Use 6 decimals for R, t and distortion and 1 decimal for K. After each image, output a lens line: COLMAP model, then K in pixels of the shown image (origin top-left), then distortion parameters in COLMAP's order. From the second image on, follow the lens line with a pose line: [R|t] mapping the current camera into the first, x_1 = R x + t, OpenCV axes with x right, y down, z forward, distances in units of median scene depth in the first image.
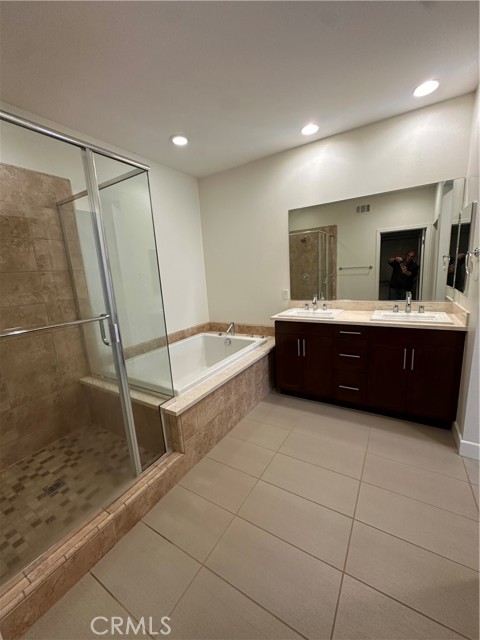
lens RADIAL K [[255.9, 0, 240.0], [0, 255.9, 320.0], [0, 0, 1]] dist [-0.003286, 0.000073]
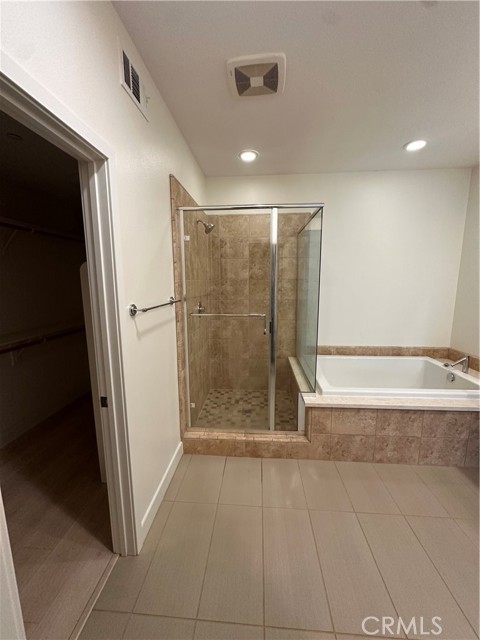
lens RADIAL K [[255.9, 0, 240.0], [0, 255.9, 320.0], [0, 0, 1]] dist [-0.003286, 0.000073]
pose [[0.460052, 0.192460, -0.866782, 0.474703], [-0.189030, 0.975075, 0.116176, -0.085072], [0.867537, 0.110400, 0.484966, 0.080960]]
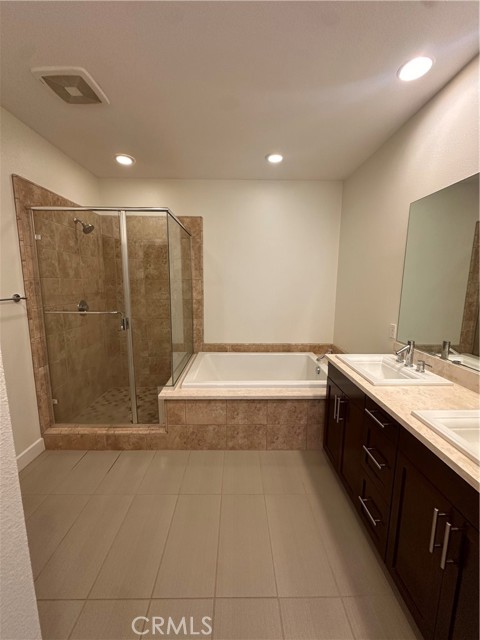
lens RADIAL K [[255.9, 0, 240.0], [0, 255.9, 320.0], [0, 0, 1]] dist [-0.003286, 0.000073]
pose [[0.535070, 0.186760, -0.823906, 0.775206], [-0.197139, 0.975936, 0.093193, -0.170070], [0.821484, 0.112559, 0.559012, 0.468684]]
